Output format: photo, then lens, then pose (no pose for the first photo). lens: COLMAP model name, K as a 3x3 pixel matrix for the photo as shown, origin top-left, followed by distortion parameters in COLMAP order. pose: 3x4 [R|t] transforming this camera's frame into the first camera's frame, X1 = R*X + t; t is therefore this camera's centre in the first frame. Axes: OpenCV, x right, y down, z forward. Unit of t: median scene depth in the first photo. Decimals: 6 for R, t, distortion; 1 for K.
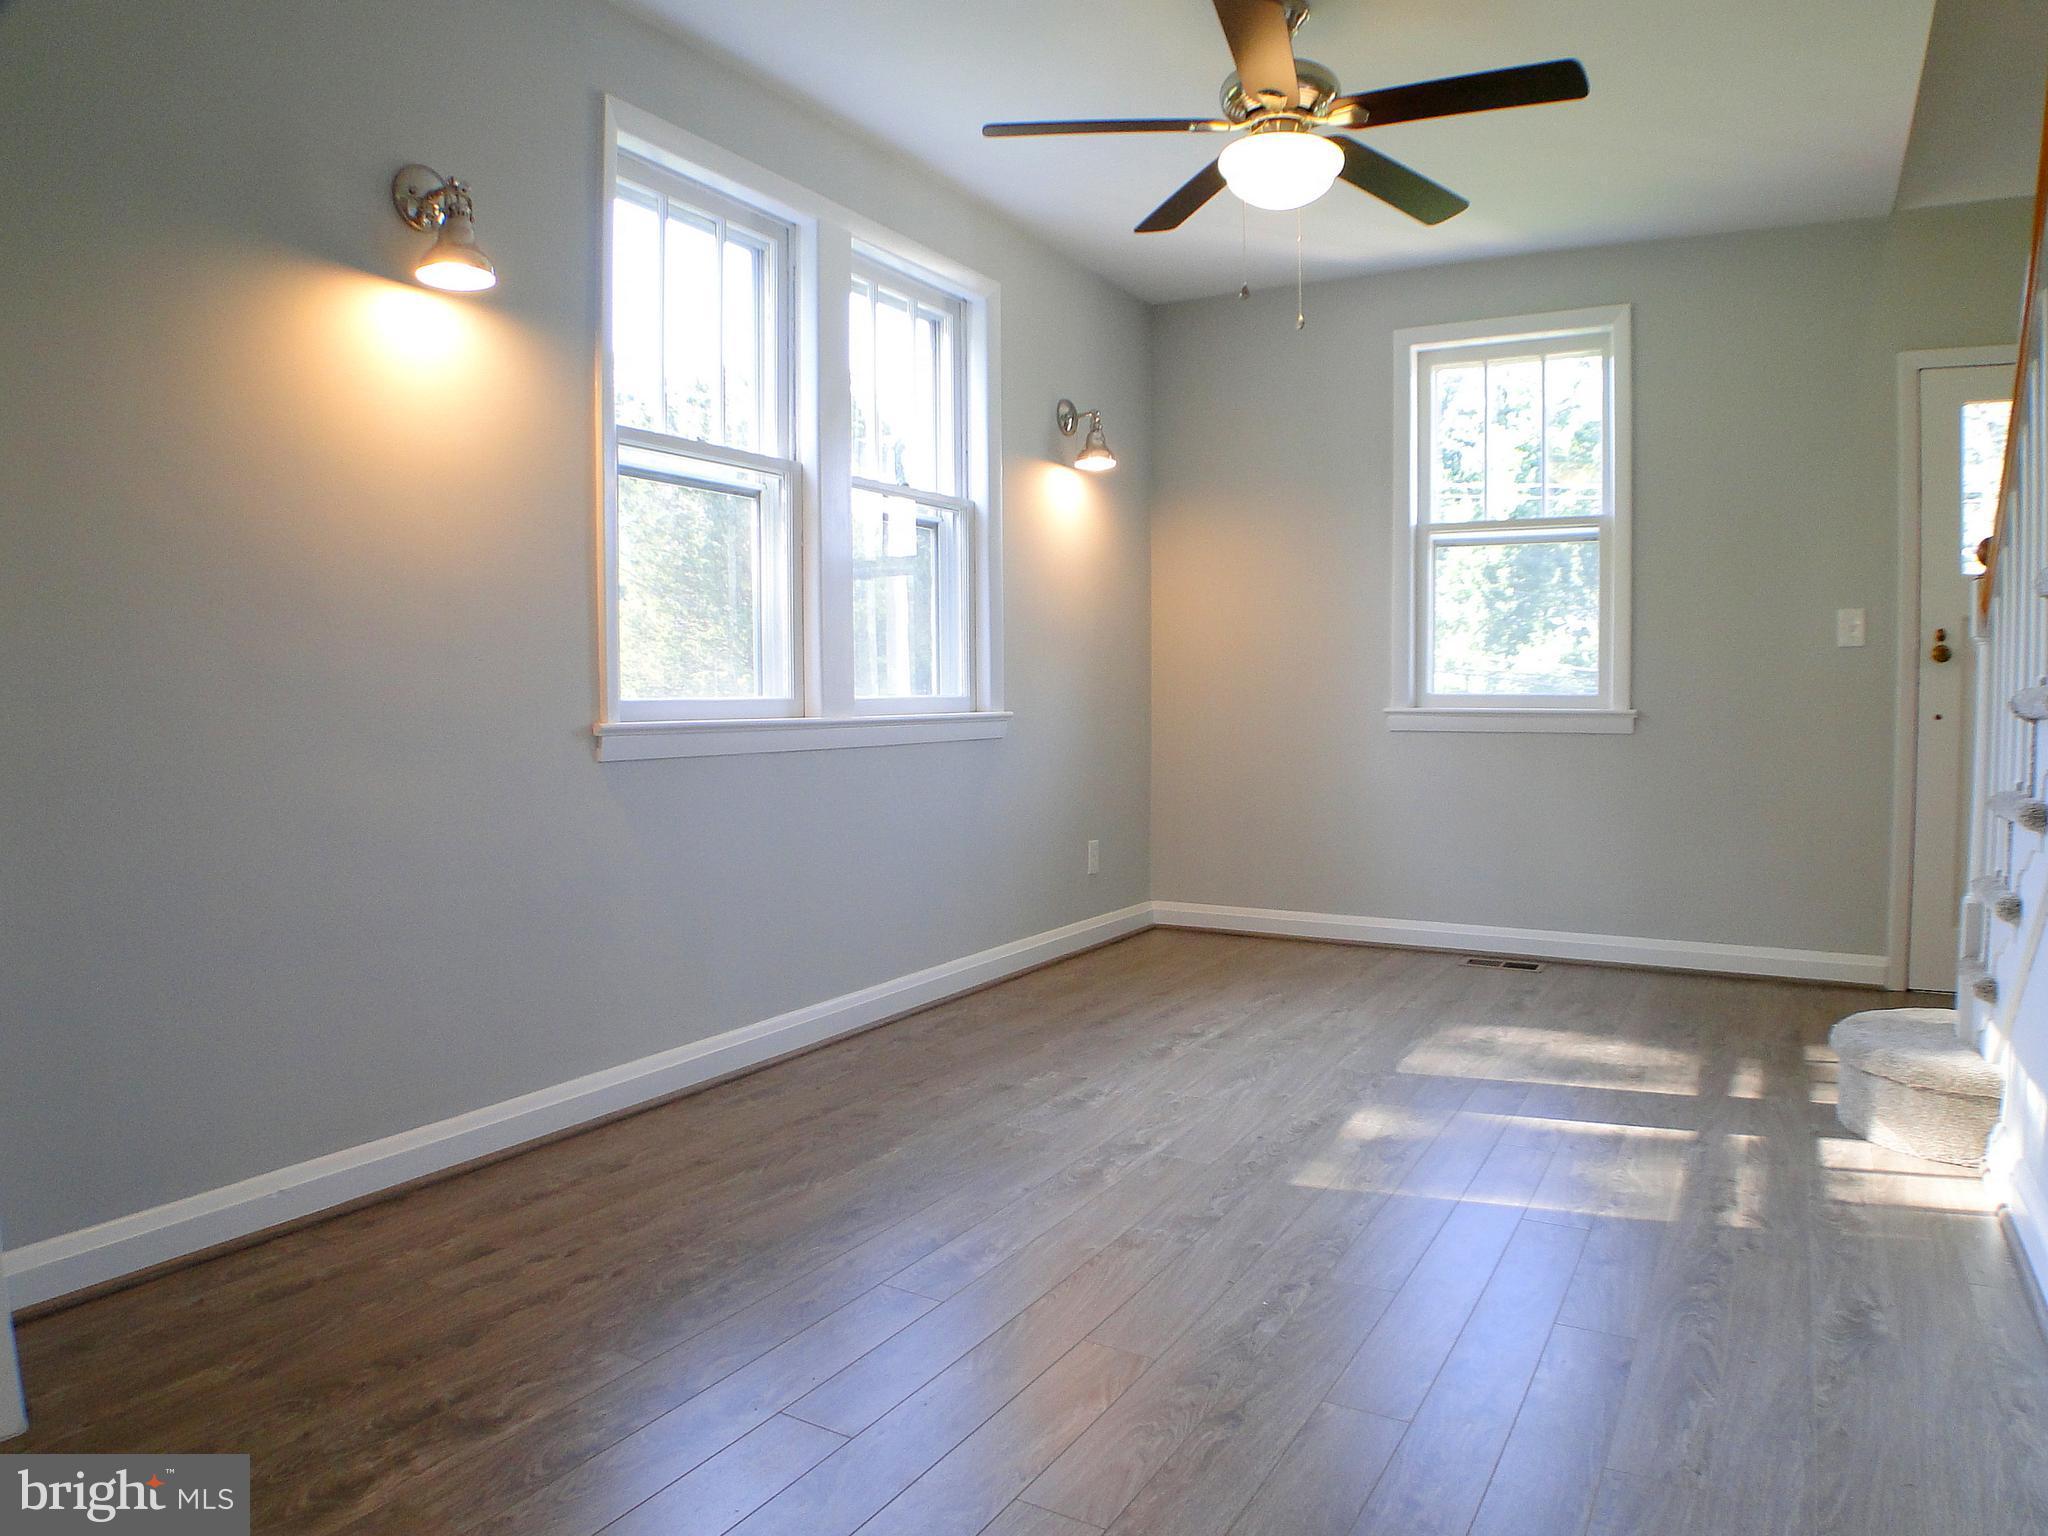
lens RADIAL K [[1346.1, 0, 1049.1], [0, 1346.1, 778.8], [0, 0, 1]] dist [-0.104563, 0.006583]
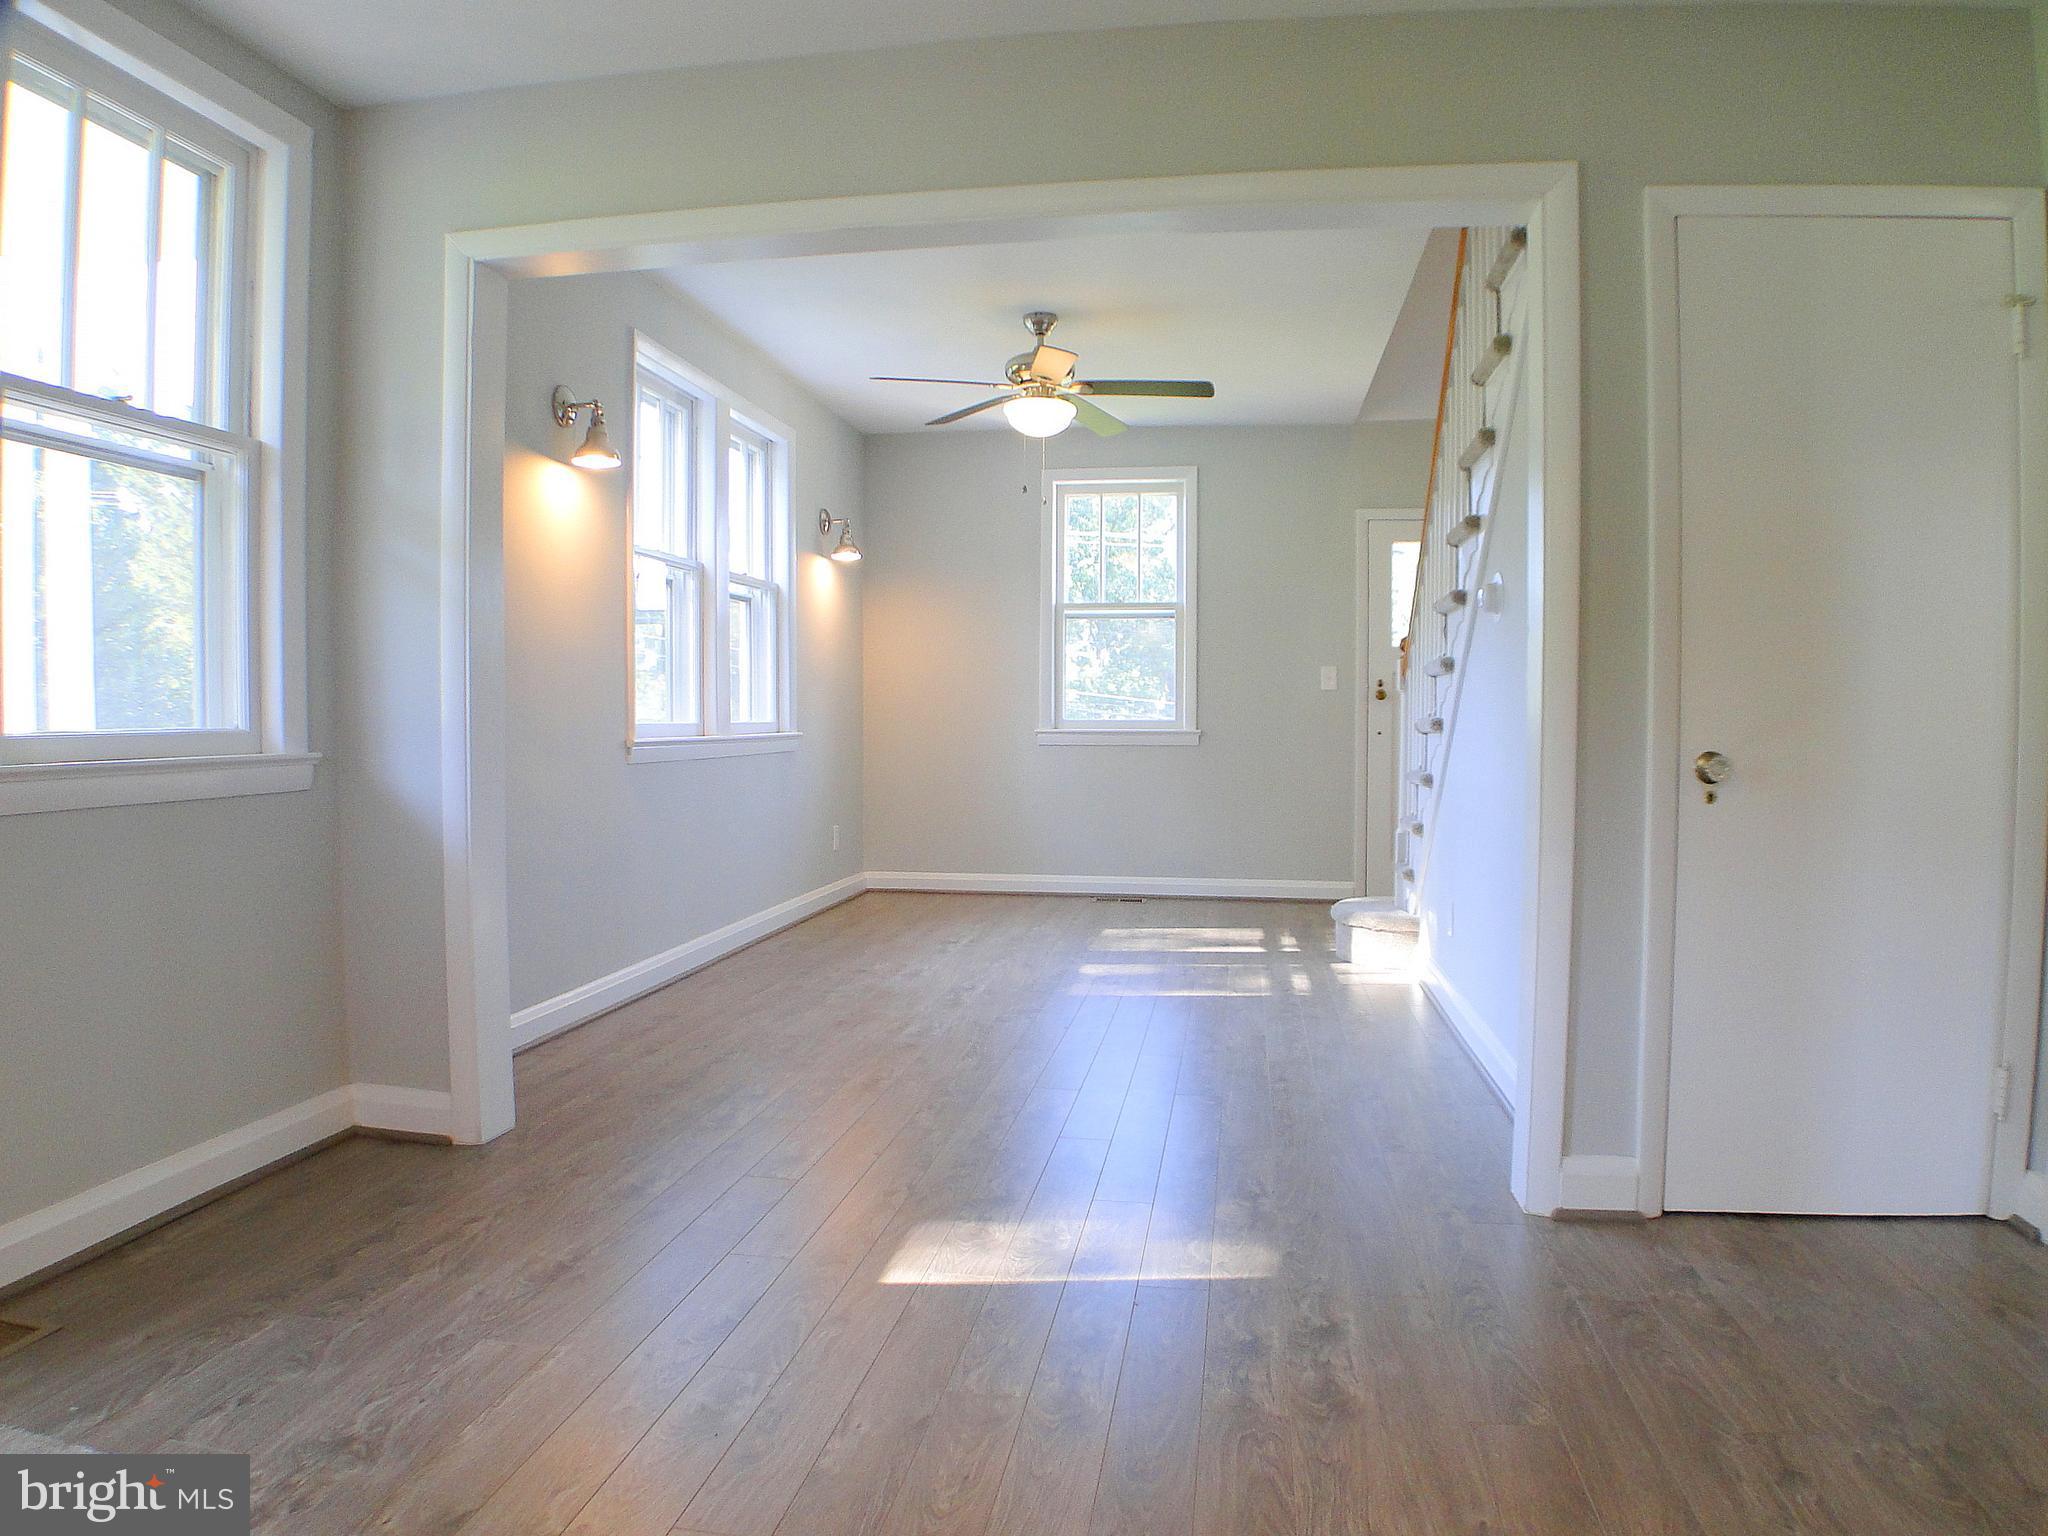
lens RADIAL K [[1346.1, 0, 1049.1], [0, 1346.1, 778.8], [0, 0, 1]] dist [-0.104563, 0.006583]
pose [[0.932609, -0.012788, 0.360662, -0.303840], [0.018666, 0.999744, -0.012819, 0.022945], [-0.360406, 0.018687, 0.932608, -0.423888]]
